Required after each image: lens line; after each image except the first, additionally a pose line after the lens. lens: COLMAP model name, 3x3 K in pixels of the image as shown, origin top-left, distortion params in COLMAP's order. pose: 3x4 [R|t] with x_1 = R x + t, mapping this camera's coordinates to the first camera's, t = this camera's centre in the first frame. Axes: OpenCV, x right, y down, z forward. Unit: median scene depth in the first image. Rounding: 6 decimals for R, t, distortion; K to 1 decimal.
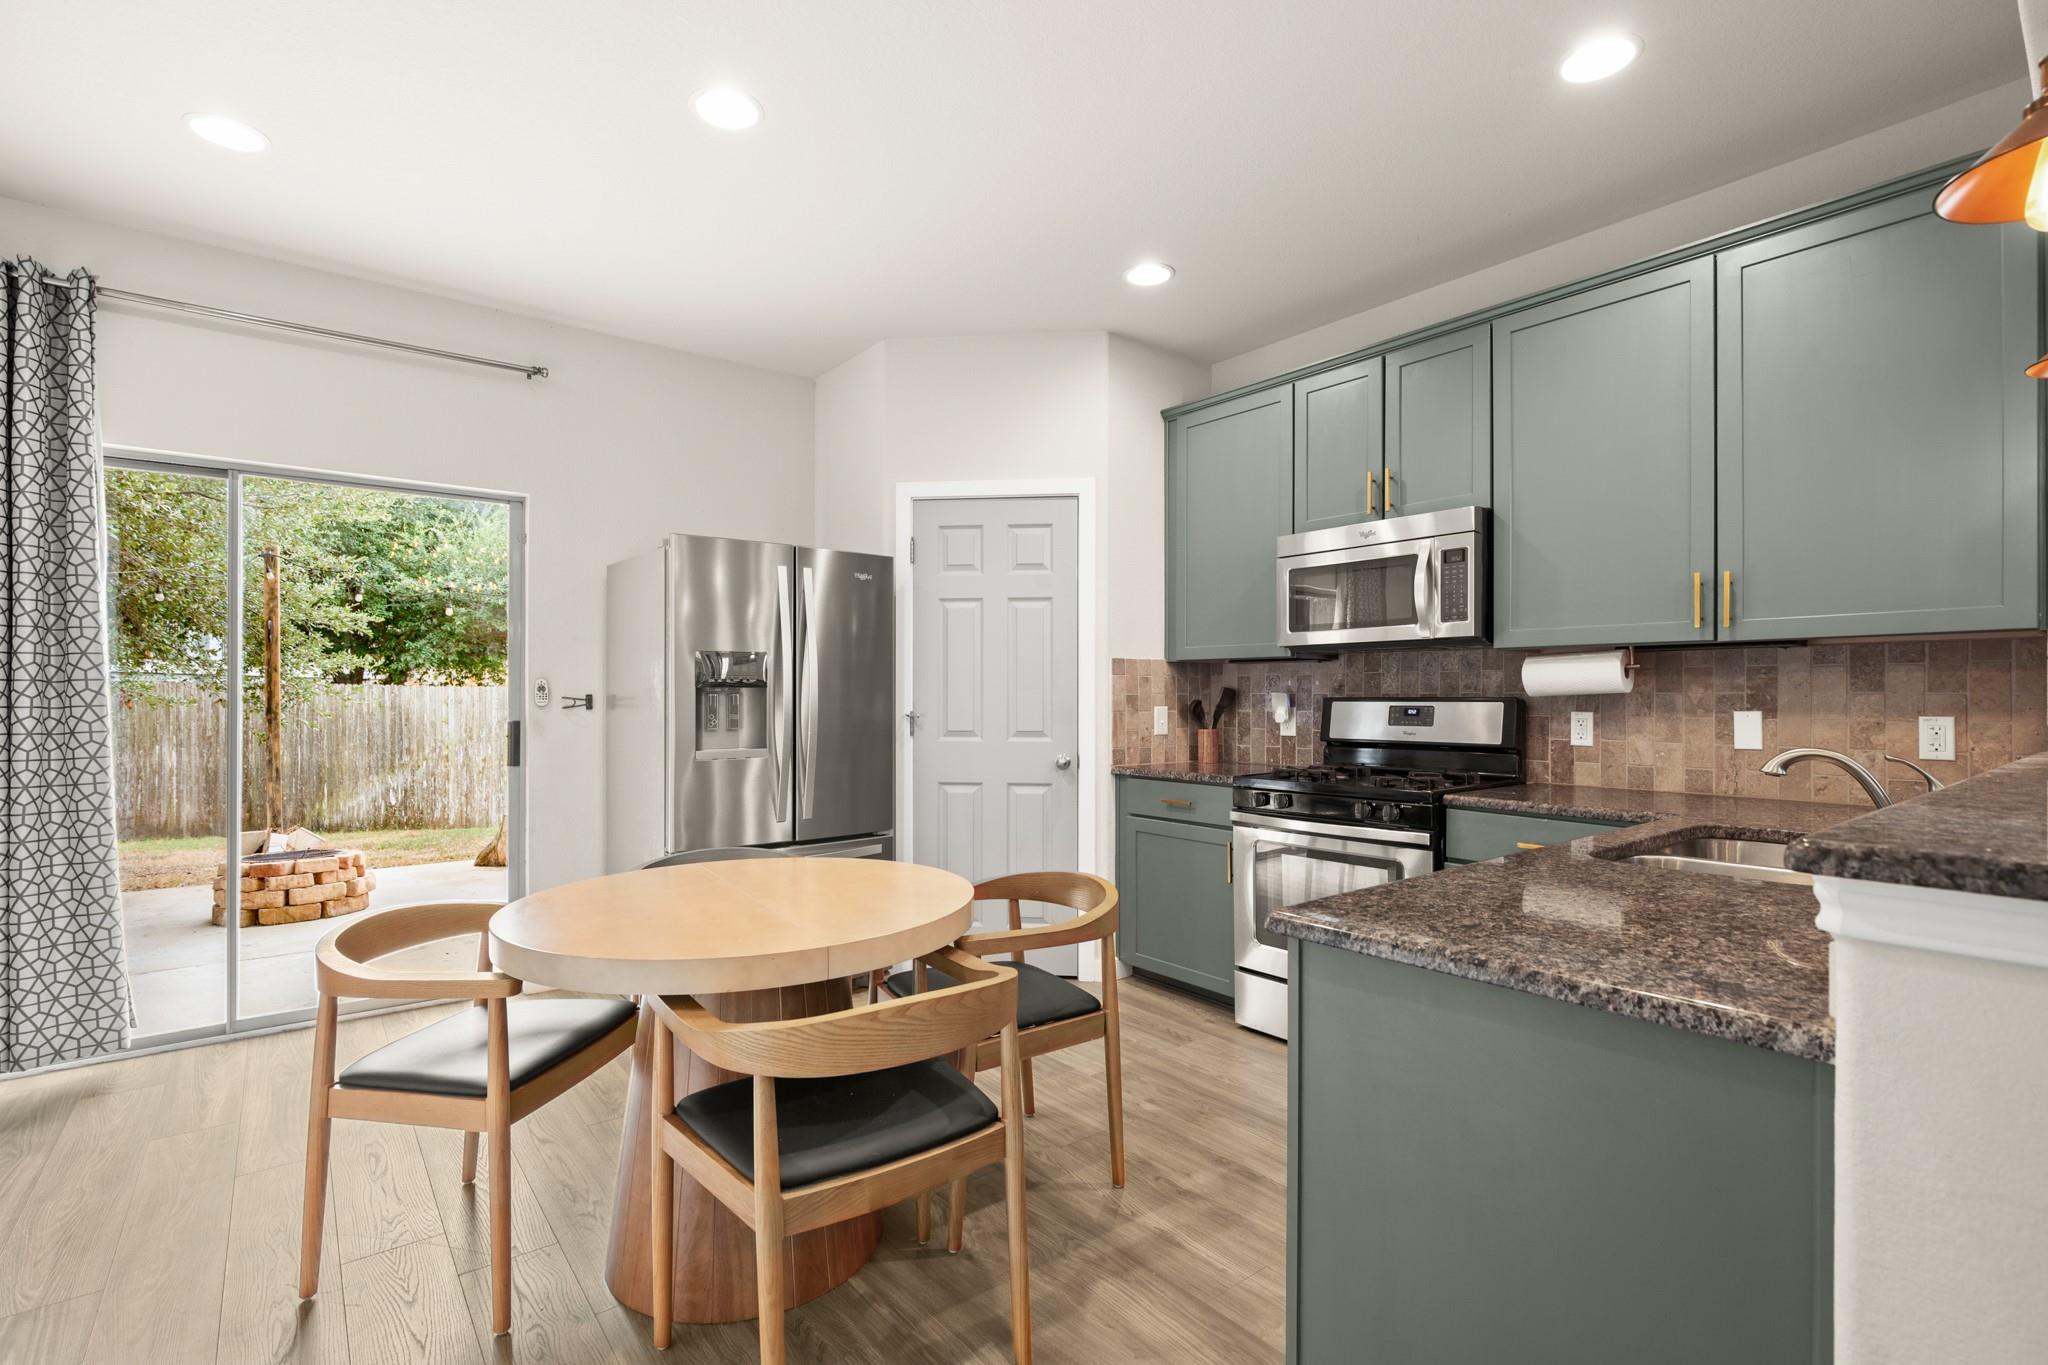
lens RADIAL K [[933.2, 0, 1018.8], [0, 933.2, 691.4], [0, 0, 1]] dist [0.003545, -0.002090]
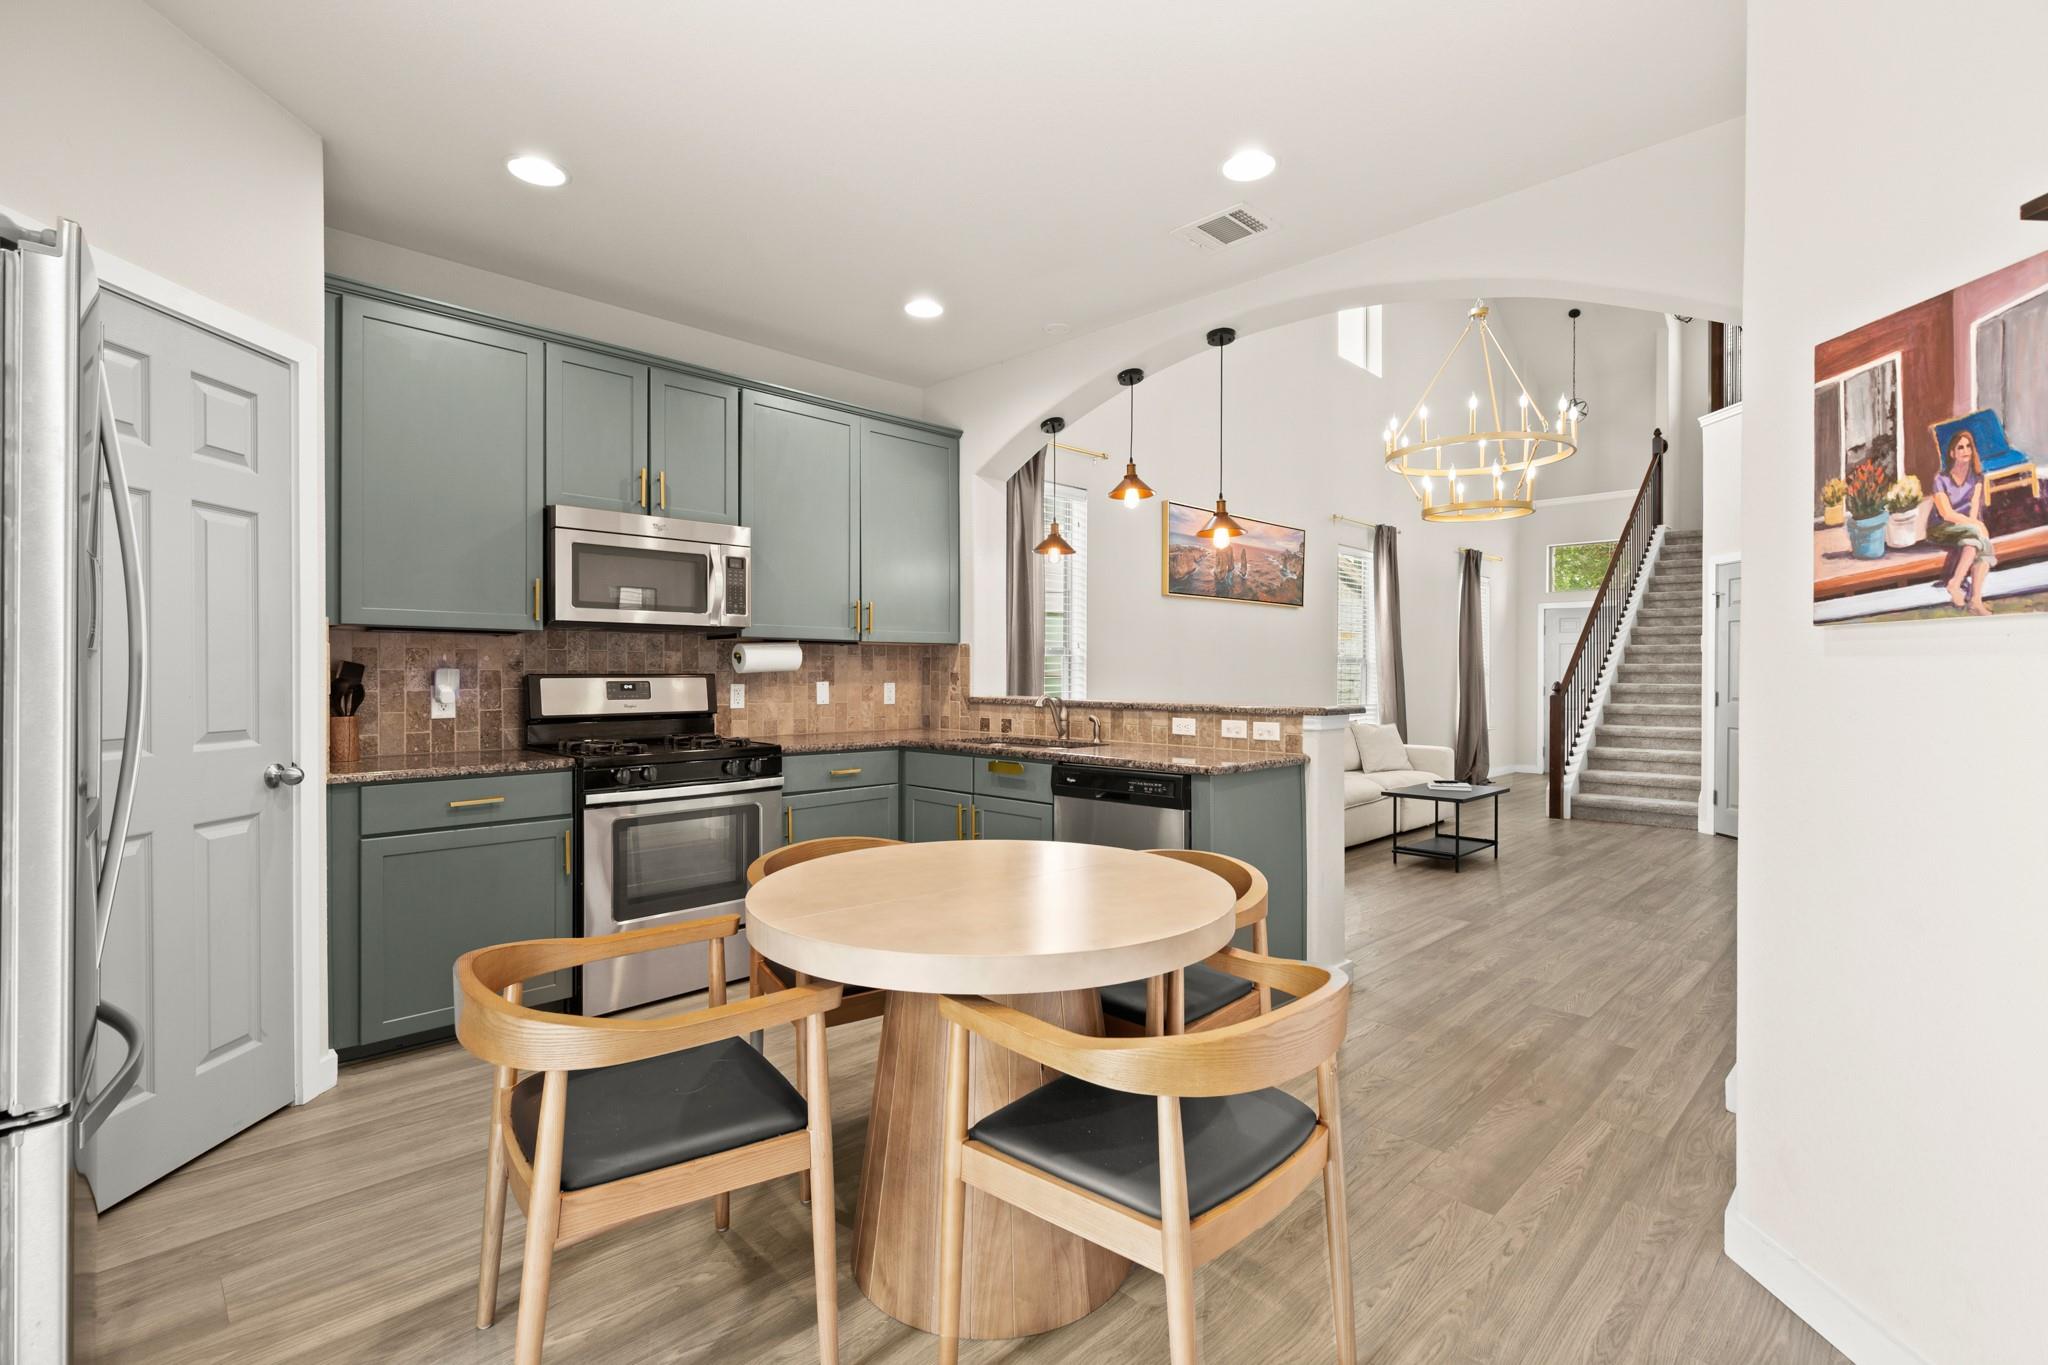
lens RADIAL K [[933.2, 0, 1044.9], [0, 933.2, 668.2], [0, 0, 1]] dist [0.003545, -0.002090]
pose [[-0.124261, 0.004050, 0.992241, -0.670571], [-0.008155, 0.999954, -0.005103, 0.001354], [-0.992216, -0.008725, -0.124223, 0.577327]]
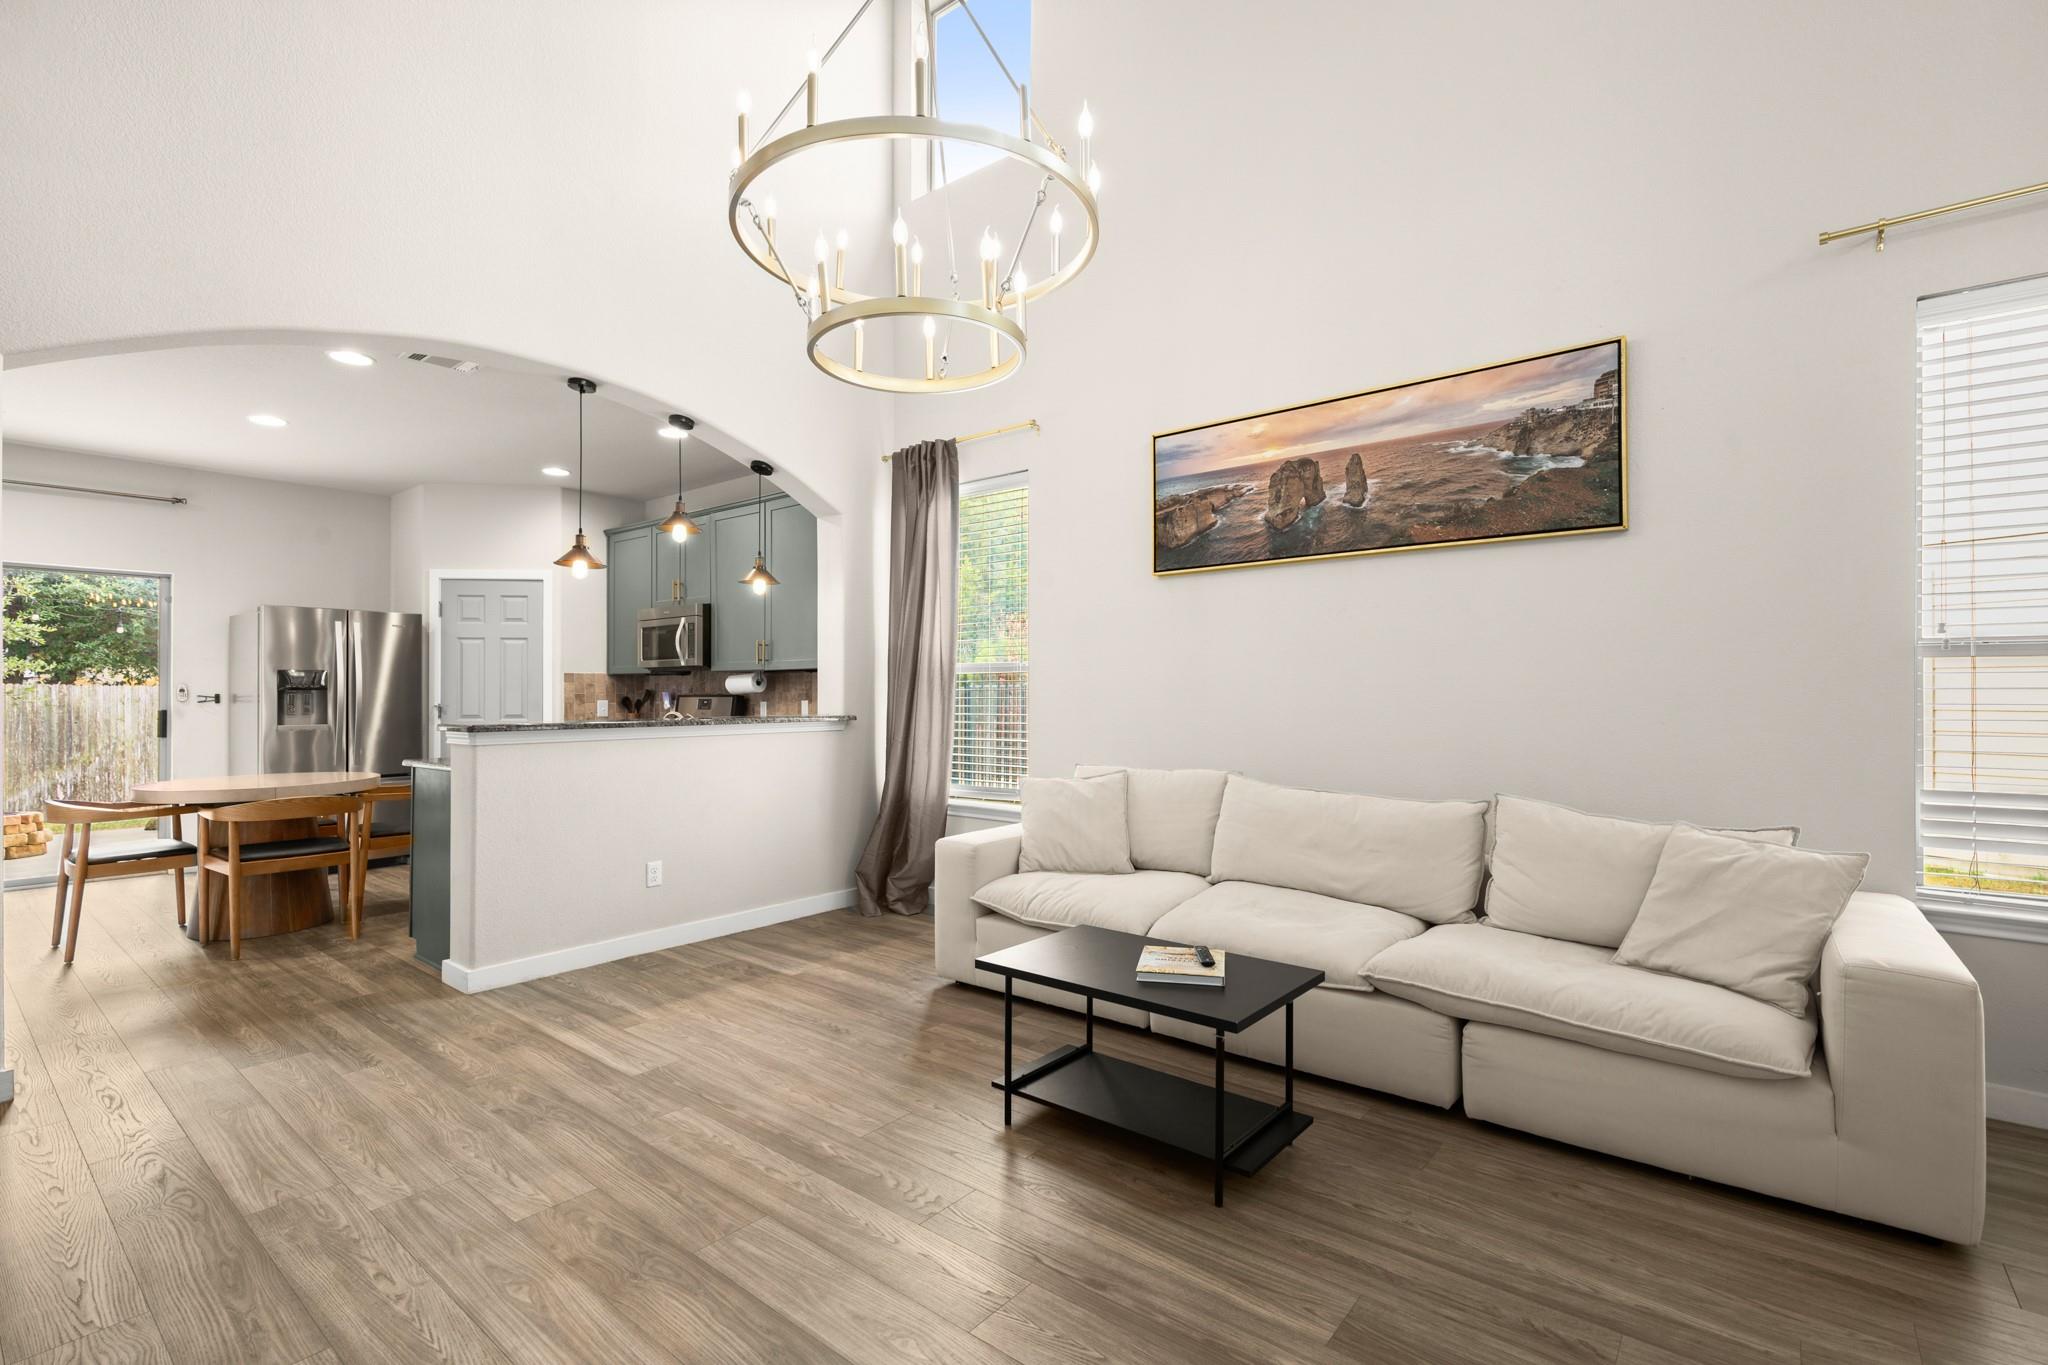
lens RADIAL K [[933.2, 0, 1034.5], [0, 933.2, 682.1], [0, 0, 1]] dist [0.003545, -0.002090]
pose [[0.975828, 0.000449, 0.218538, 0.590579], [0.001103, 0.999975, -0.006979, -0.004743], [-0.218535, 0.007051, 0.975804, -0.928892]]
